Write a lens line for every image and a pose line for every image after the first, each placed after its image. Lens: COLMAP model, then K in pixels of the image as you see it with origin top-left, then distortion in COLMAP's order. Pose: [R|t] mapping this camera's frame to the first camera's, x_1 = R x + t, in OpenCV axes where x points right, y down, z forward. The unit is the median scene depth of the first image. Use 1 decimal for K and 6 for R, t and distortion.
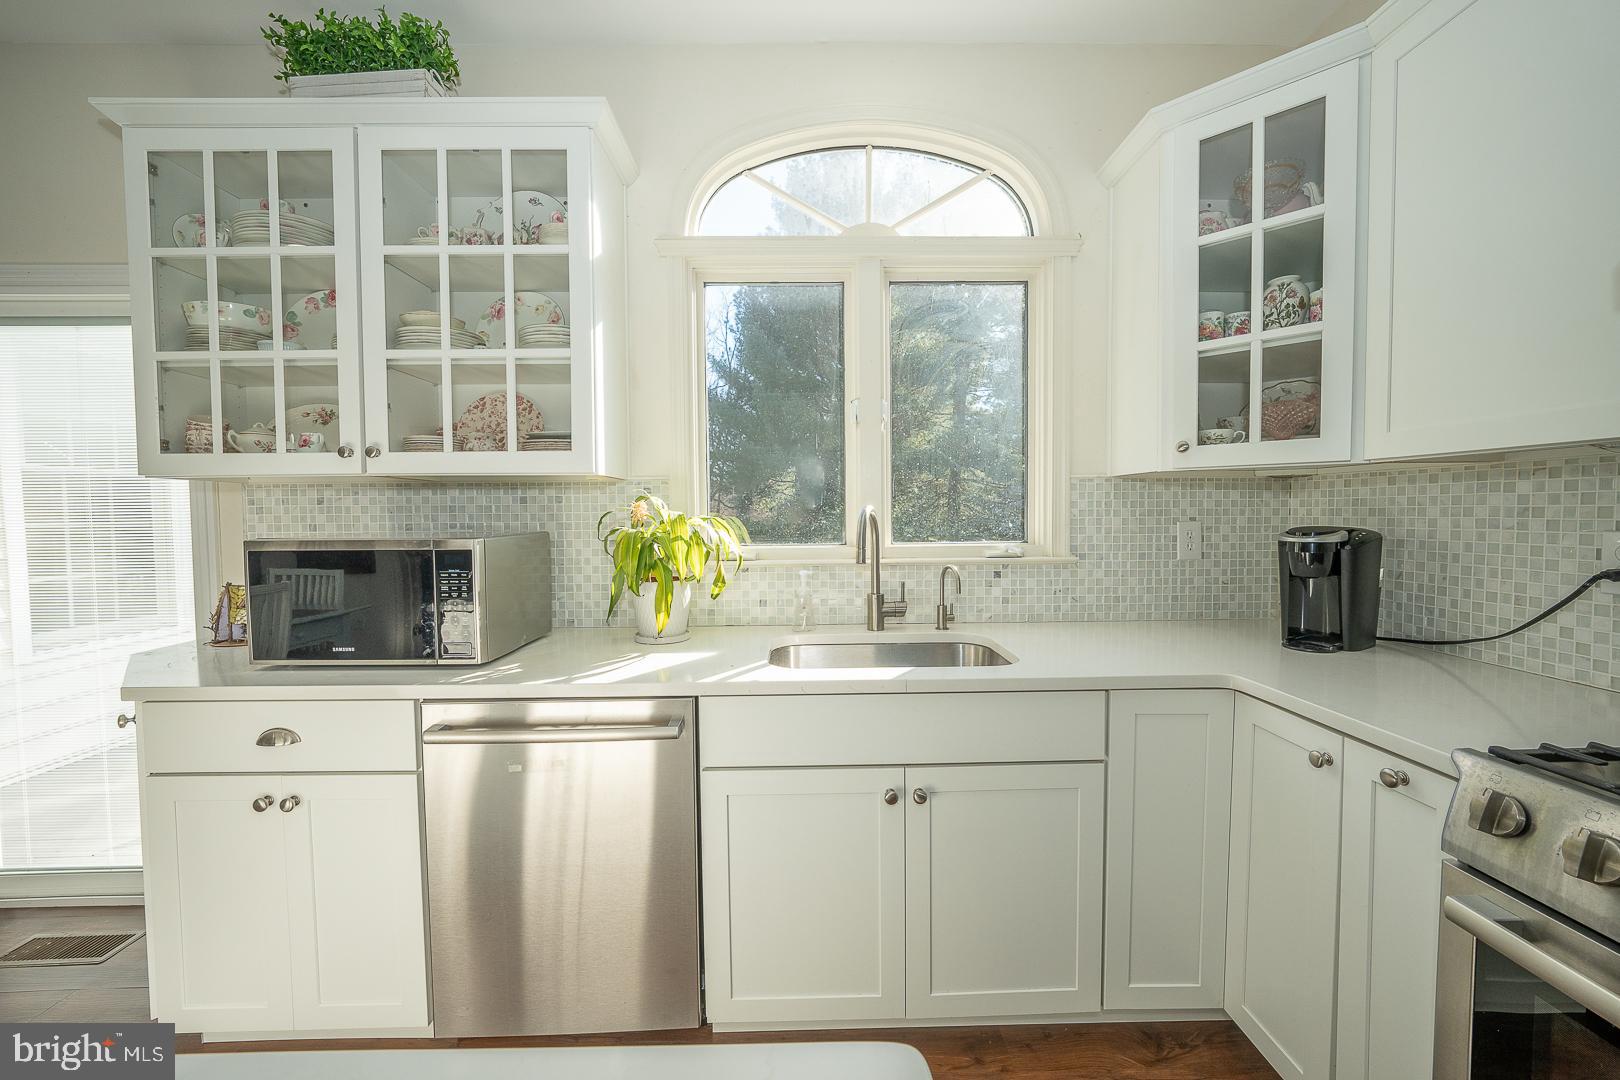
lens RADIAL K [[644.9, 0, 810.0], [0, 644.9, 540.0], [0, 0, 1]] dist [0.000380, -0.007816]
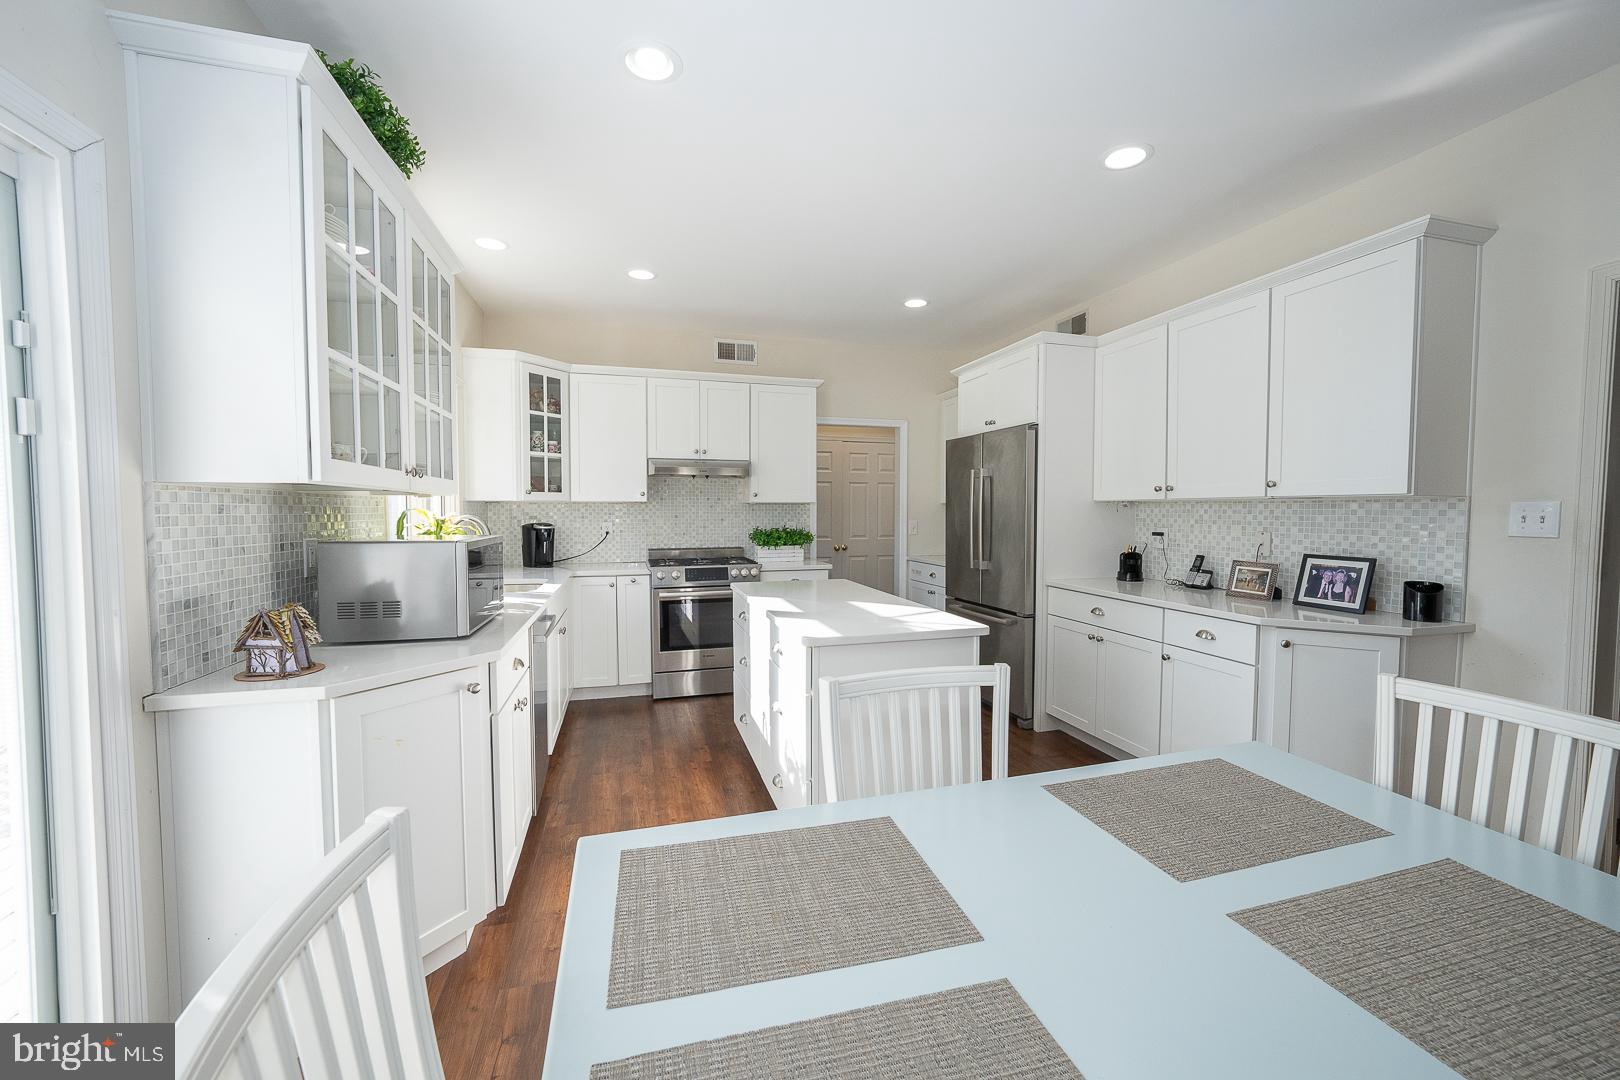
lens RADIAL K [[618.2, 0, 810.0], [0, 618.2, 540.0], [0, 0, 1]] dist [-0.001192, 0.000152]
pose [[-0.256739, -0.040844, 0.965617, -2.234415], [0.036116, 0.998003, 0.051816, -0.045228], [-0.965806, 0.048177, -0.254751, 0.613725]]
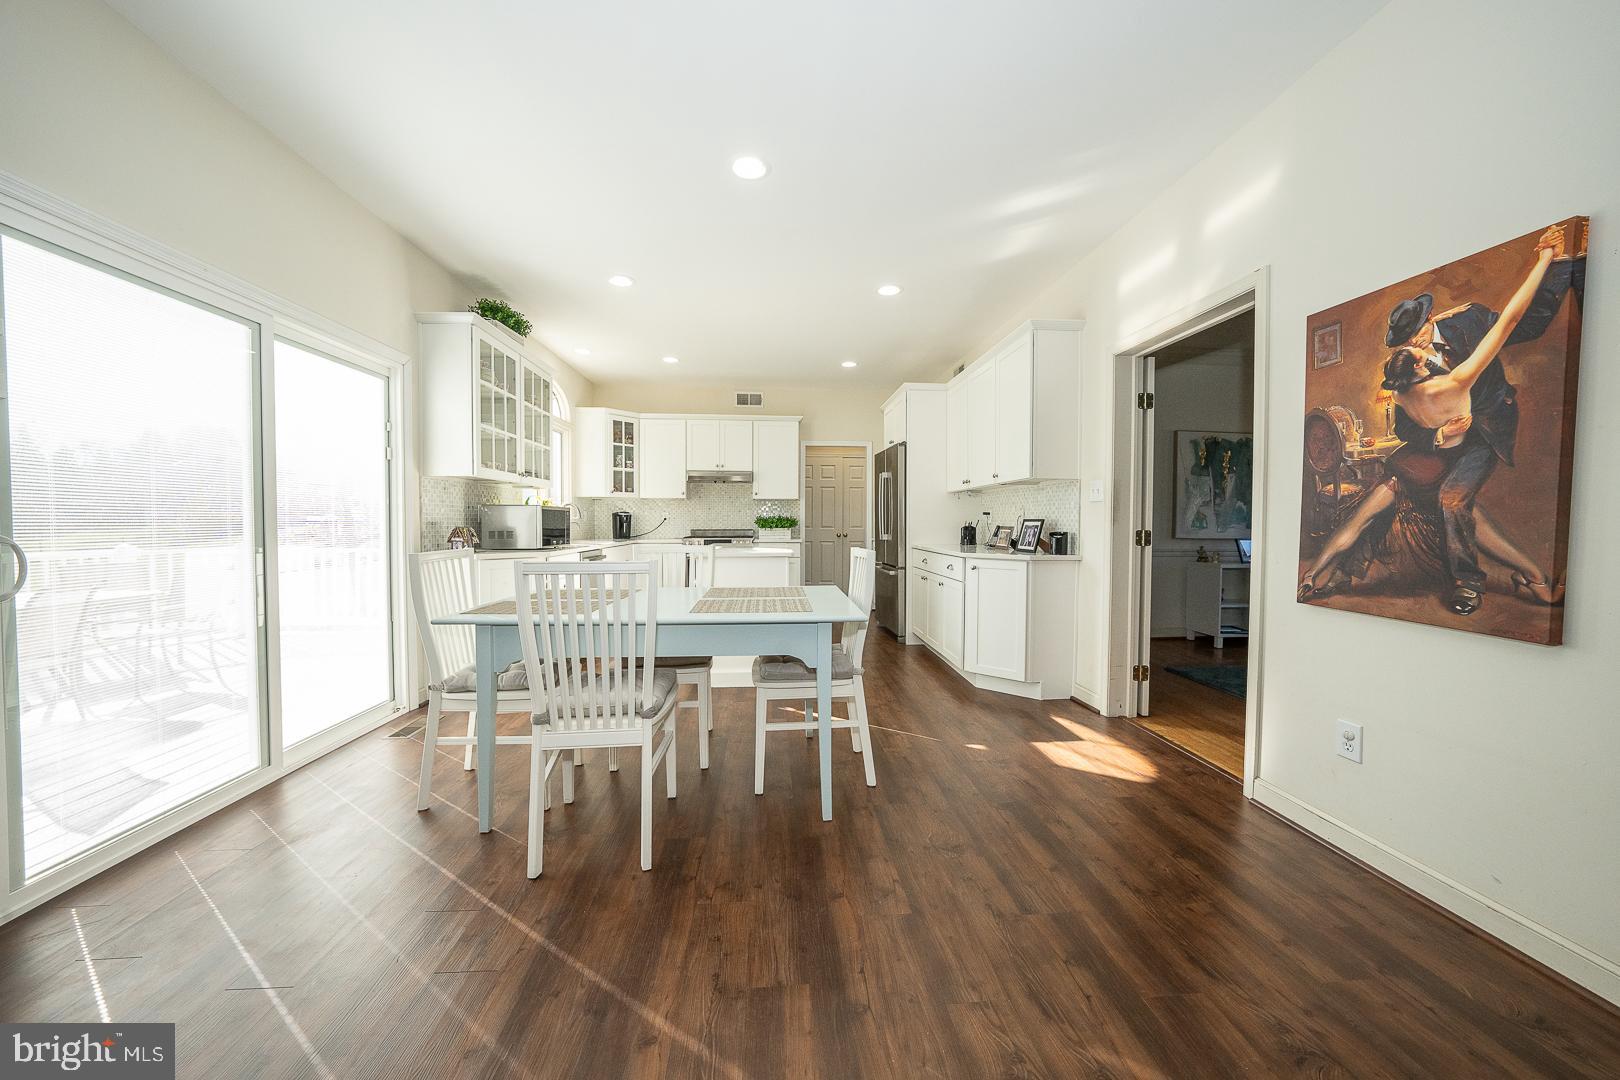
lens RADIAL K [[554.9, 0, 810.0], [0, 554.9, 540.0], [0, 0, 1]] dist [0.000590, 0.000022]
pose [[-0.052540, -0.025632, 0.998290, -3.381471], [0.036036, 0.998971, 0.027547, 0.127614], [-0.997968, 0.037421, -0.051562, -0.094130]]
